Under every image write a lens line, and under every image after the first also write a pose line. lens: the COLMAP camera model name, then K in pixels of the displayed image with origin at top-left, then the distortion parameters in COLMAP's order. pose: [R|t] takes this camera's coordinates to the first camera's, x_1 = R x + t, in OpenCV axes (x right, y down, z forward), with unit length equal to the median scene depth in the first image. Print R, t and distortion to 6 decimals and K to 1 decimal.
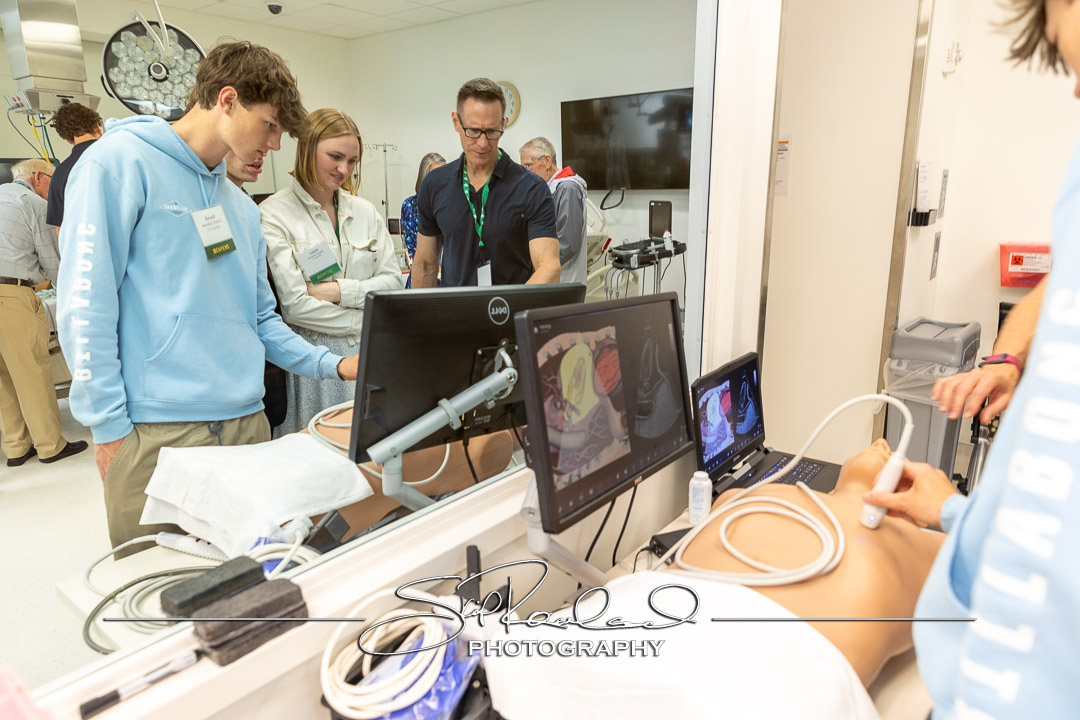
lens RADIAL K [[763.7, 0, 552.1], [0, 763.7, 367.9], [0, 0, 1]] dist [-0.009654, -0.000274]
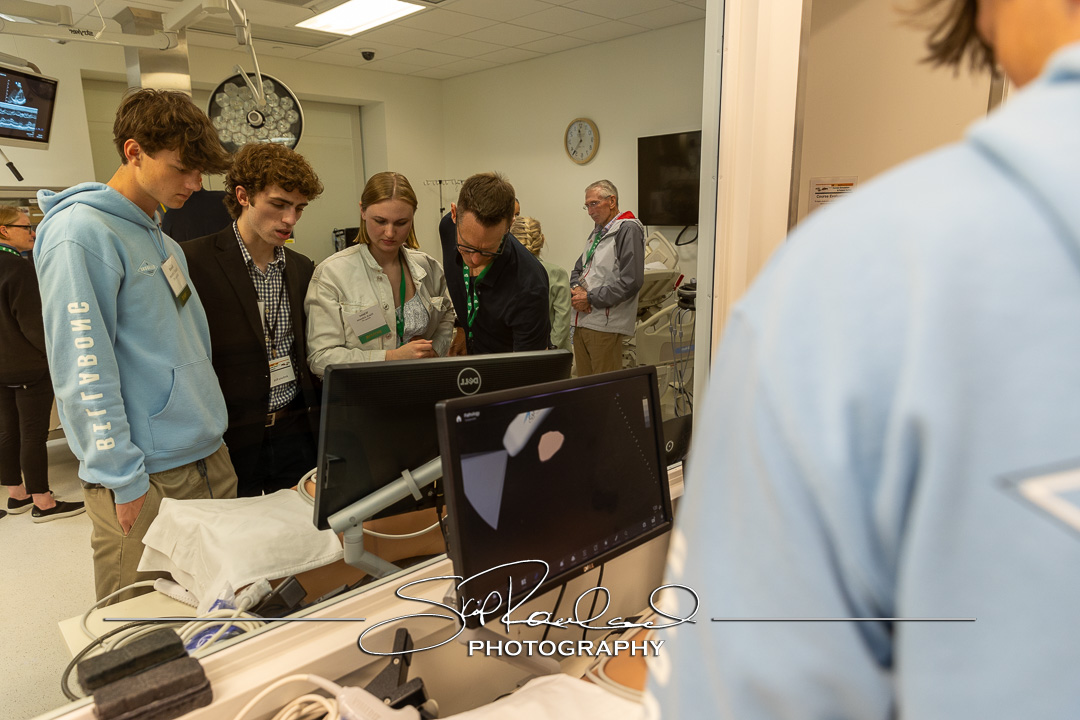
lens RADIAL K [[762.9, 0, 540.0], [0, 762.9, 360.0], [0, 0, 1]] dist [-0.006456, -0.007684]
pose [[0.988004, 0.025822, -0.152253, 0.174332], [-0.031704, 0.998837, -0.036329, -0.070195], [0.151138, 0.040720, 0.987674, 0.028284]]
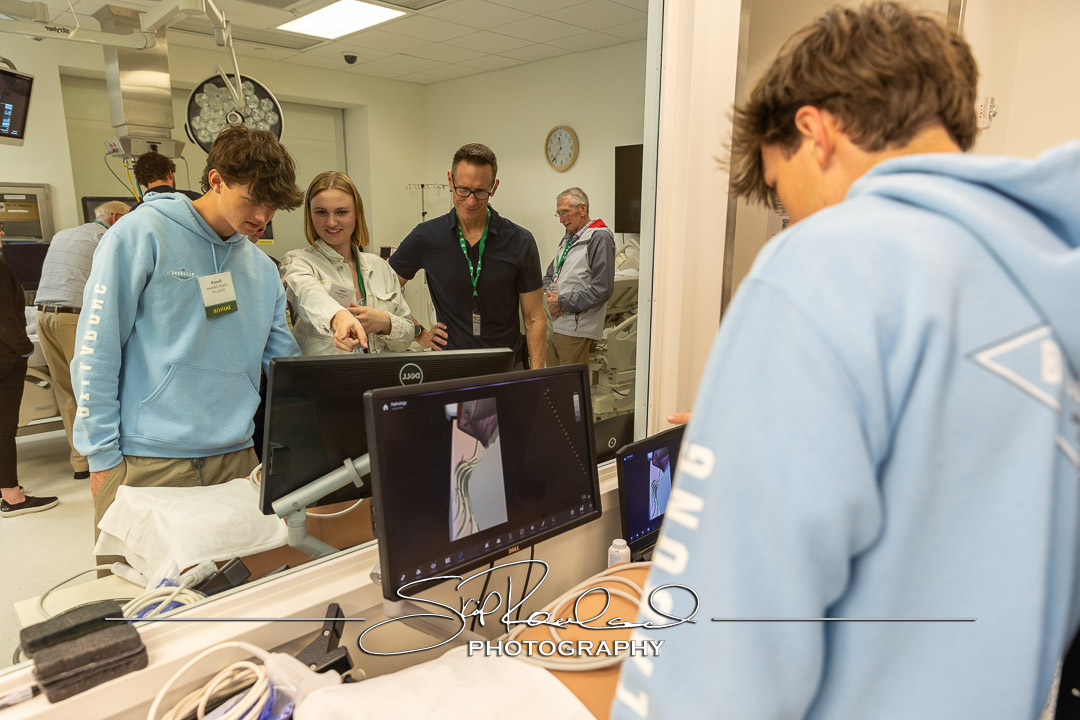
lens RADIAL K [[763.7, 0, 552.1], [0, 763.7, 367.9], [0, 0, 1]] dist [-0.009654, -0.000274]
pose [[0.991531, 0.040042, -0.123541, 0.256184], [-0.044733, 0.998370, -0.035437, -0.058161], [0.121920, 0.040663, 0.991707, -0.024409]]
